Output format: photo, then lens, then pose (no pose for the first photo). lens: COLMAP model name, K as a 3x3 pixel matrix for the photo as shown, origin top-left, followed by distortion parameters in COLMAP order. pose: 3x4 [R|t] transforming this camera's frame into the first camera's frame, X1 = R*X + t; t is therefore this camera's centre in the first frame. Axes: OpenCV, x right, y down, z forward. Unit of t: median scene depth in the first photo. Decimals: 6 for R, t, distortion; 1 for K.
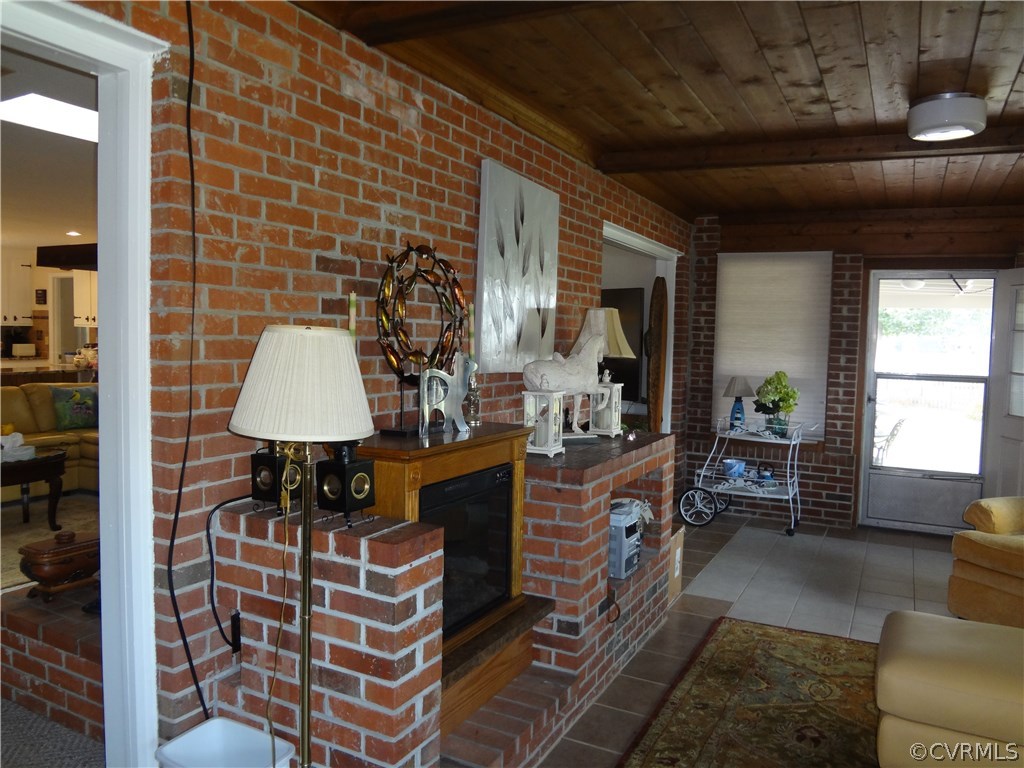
lens RADIAL K [[752.0, 0, 526.7], [0, 752.0, 378.4], [0, 0, 1]] dist [-0.034138, 0.001549]
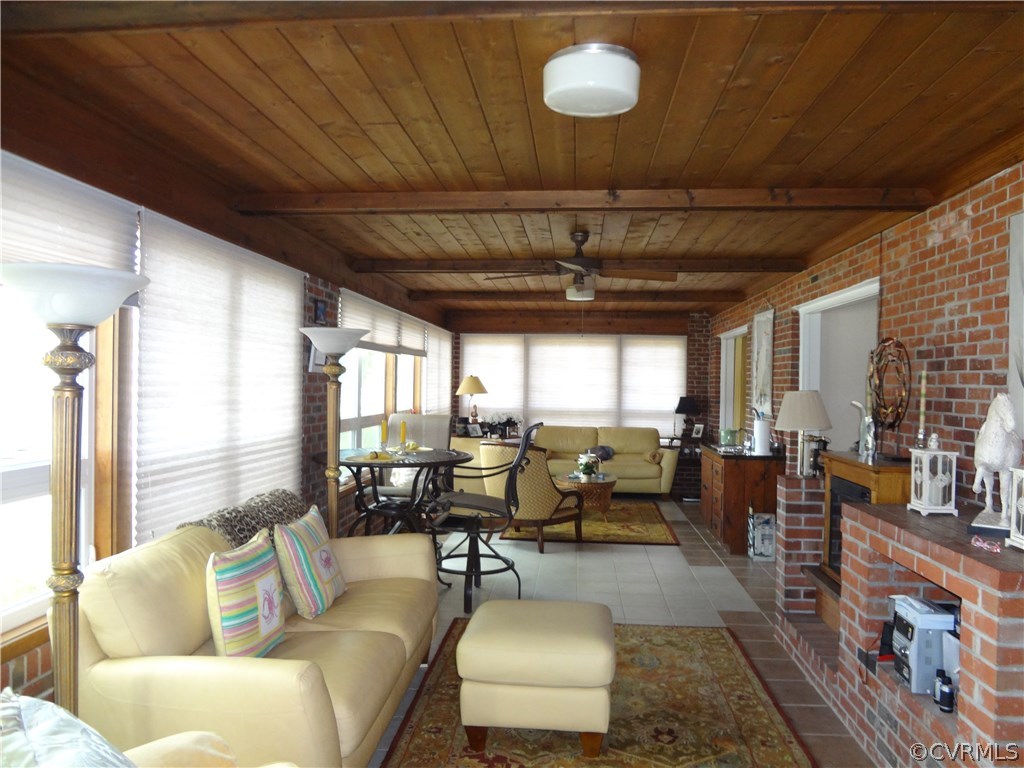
lens RADIAL K [[749.0, 0, 509.7], [0, 749.0, 384.6], [0, 0, 1]] dist [-0.081001, 0.032205]
pose [[-0.927794, -0.039517, -0.370993, 0.658911], [-0.061469, 0.996977, 0.047529, -0.059288], [0.367993, 0.066902, -0.927418, 1.215006]]
